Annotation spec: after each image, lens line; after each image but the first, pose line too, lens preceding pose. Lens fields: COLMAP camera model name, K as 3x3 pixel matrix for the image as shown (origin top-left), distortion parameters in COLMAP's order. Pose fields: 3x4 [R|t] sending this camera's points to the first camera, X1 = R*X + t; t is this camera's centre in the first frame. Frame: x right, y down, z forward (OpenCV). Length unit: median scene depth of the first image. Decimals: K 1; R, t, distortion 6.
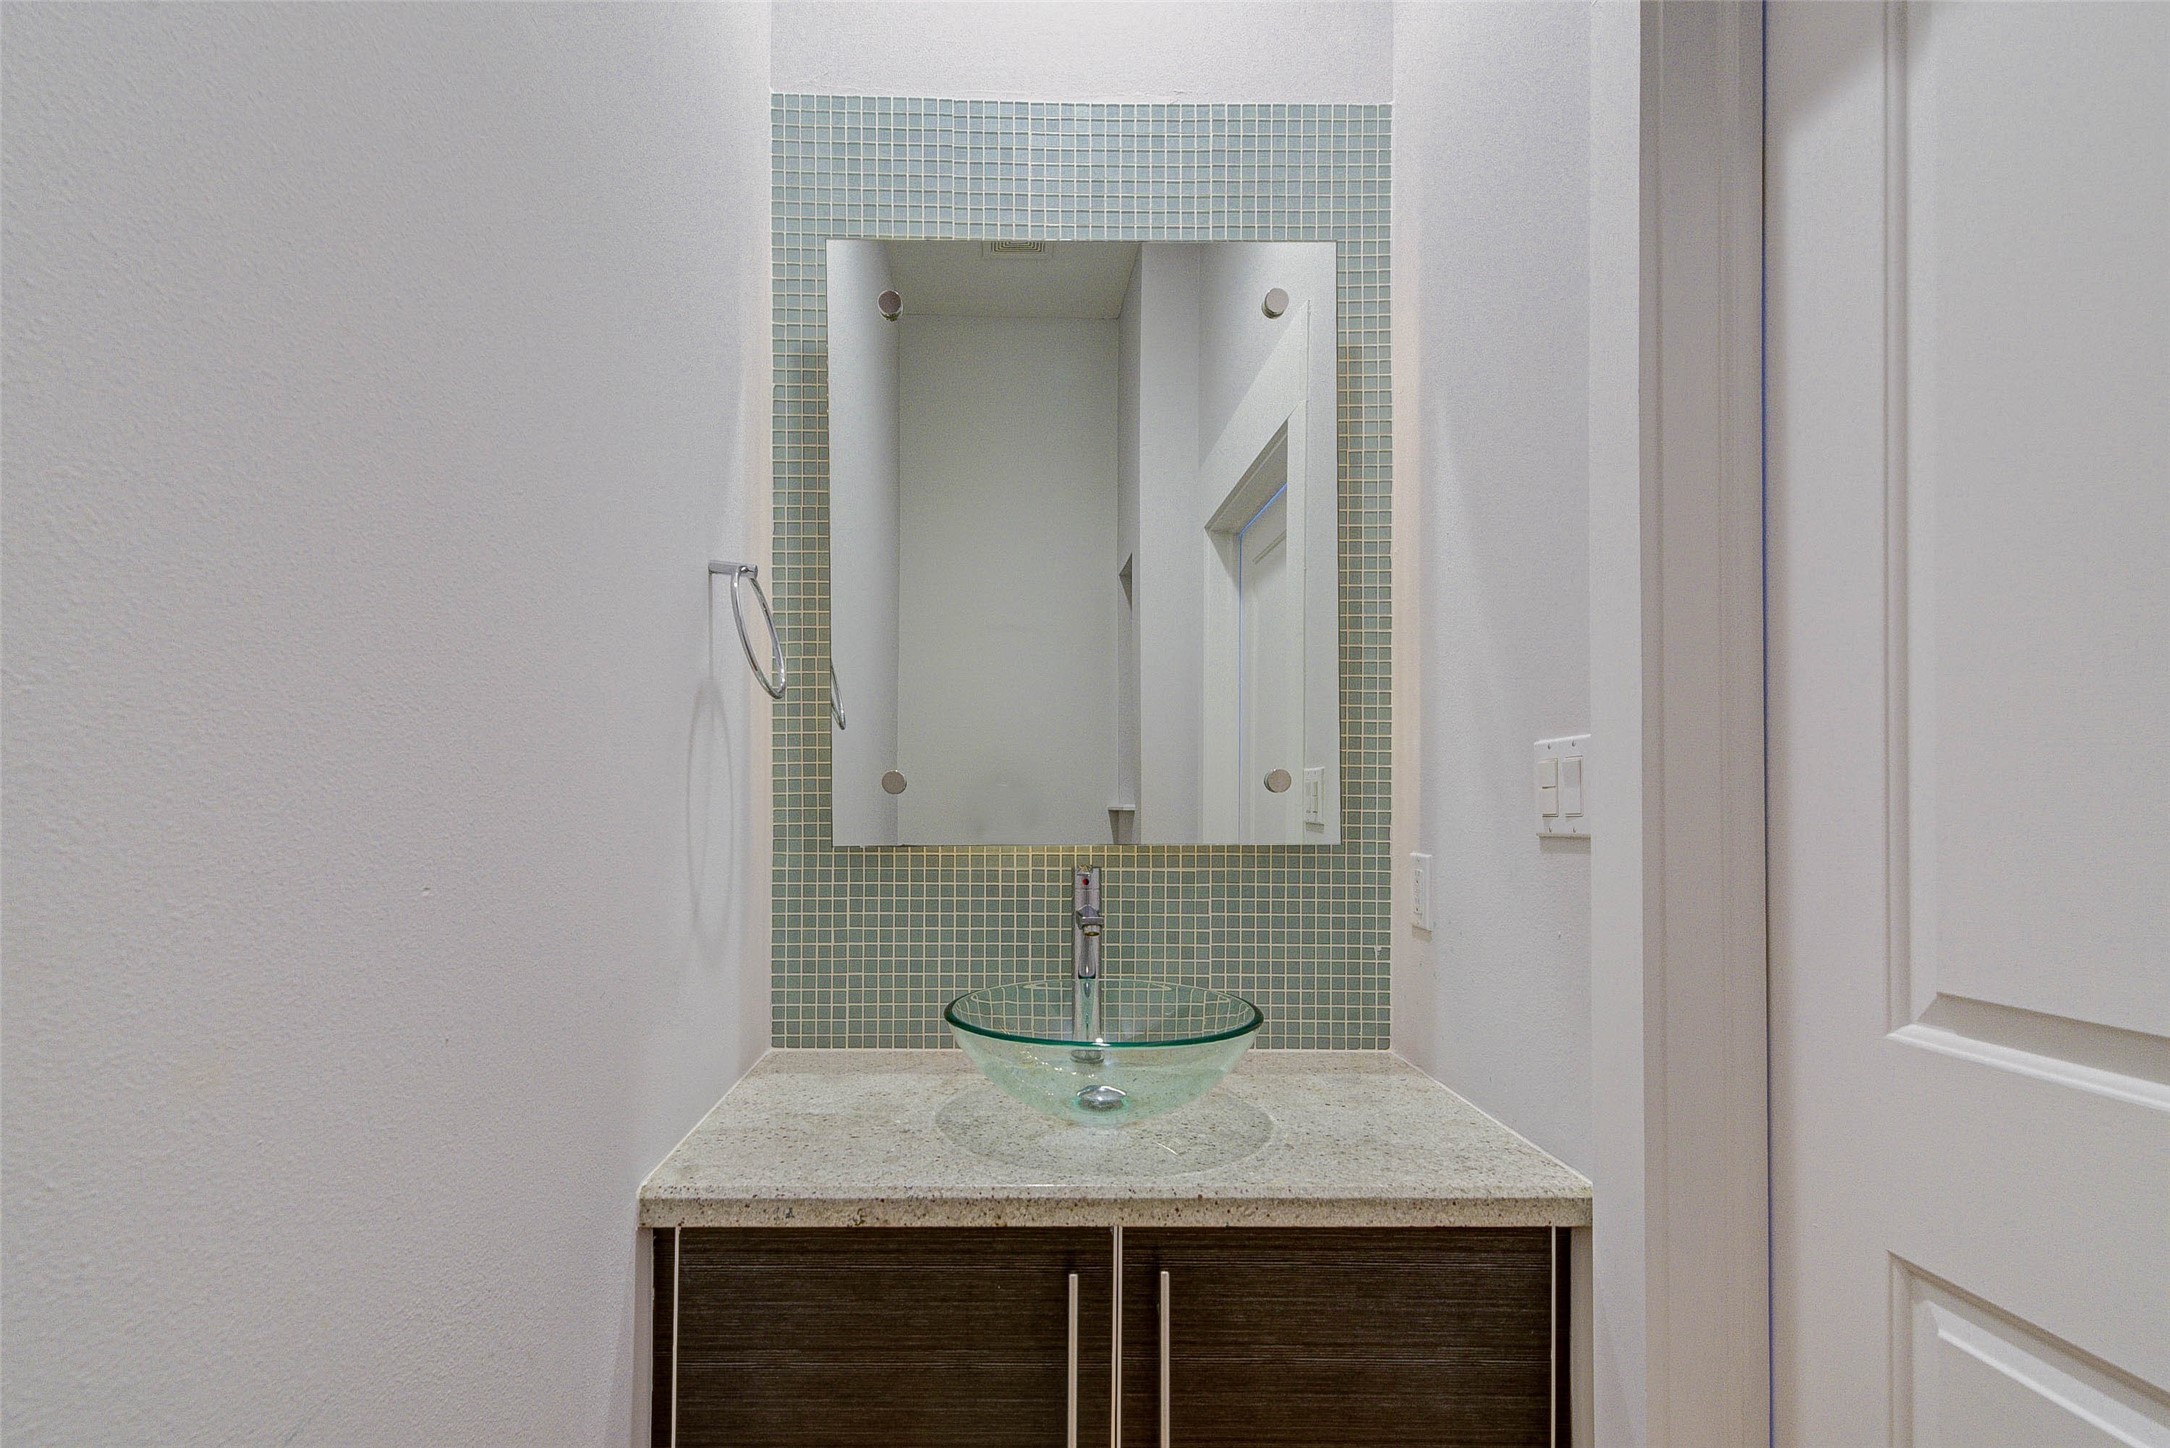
lens RADIAL K [[945.0, 0, 1018.6], [0, 945.0, 796.1], [0, 0, 1]] dist [0.009378, -0.003118]
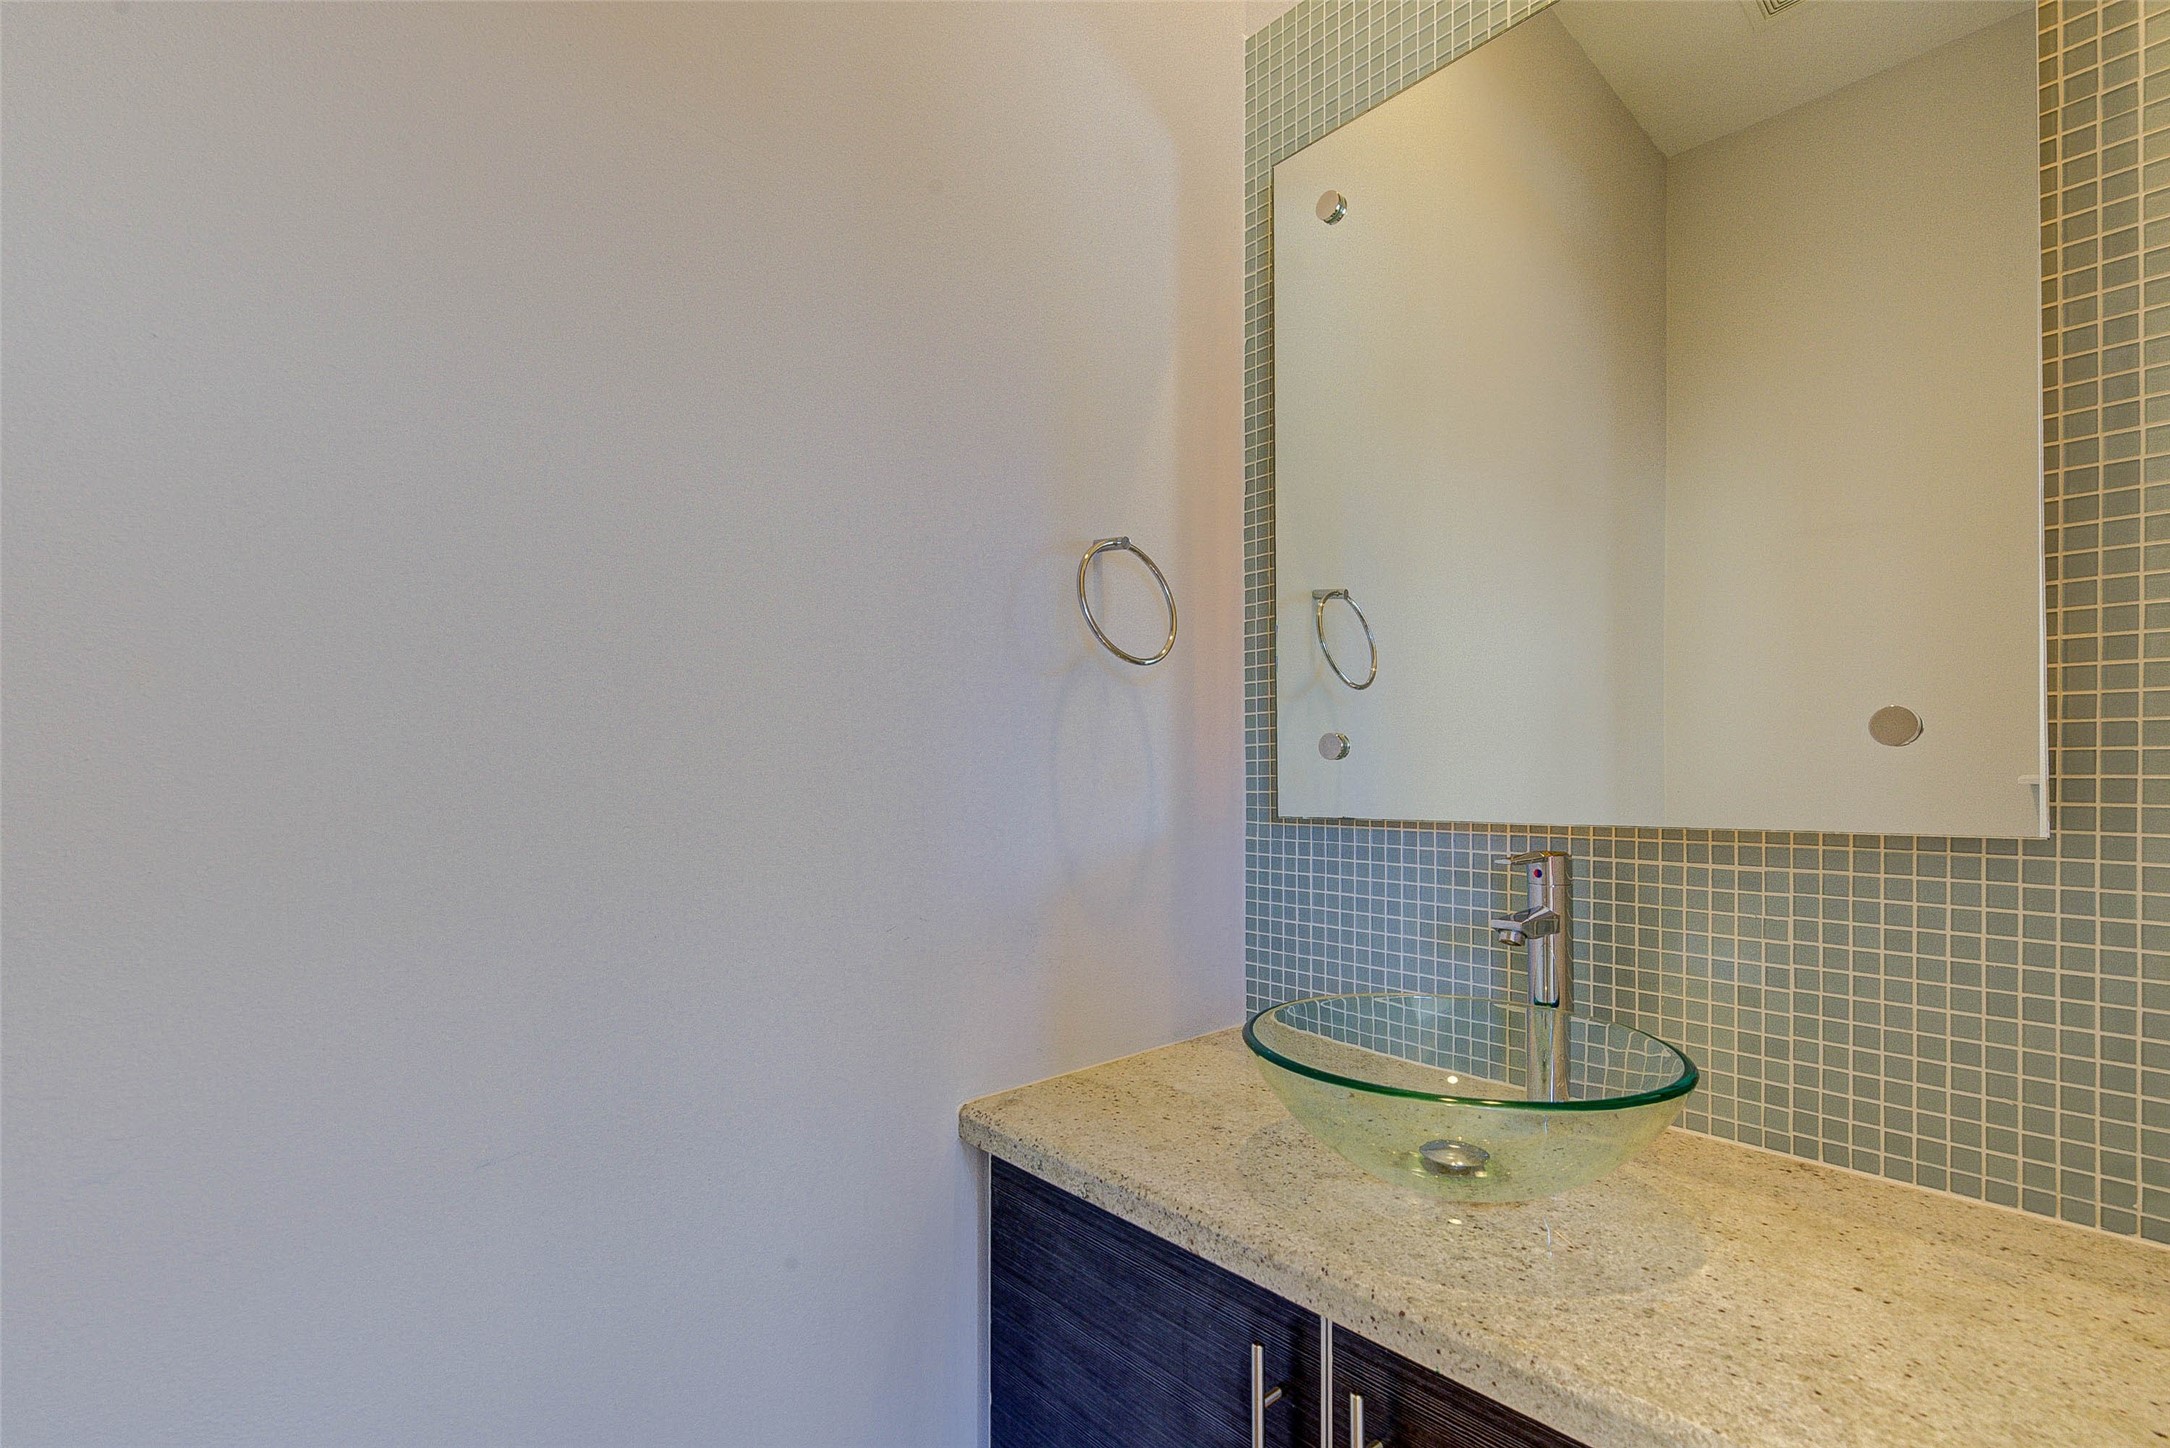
lens RADIAL K [[945.0, 0, 1041.5], [0, 945.0, 773.4], [0, 0, 1]] dist [0.009378, -0.003118]
pose [[0.673087, -0.003896, -0.739553, 0.335543], [0.005092, 0.999987, -0.000633, 0.010242], [0.739546, -0.003340, 0.673098, 0.201091]]
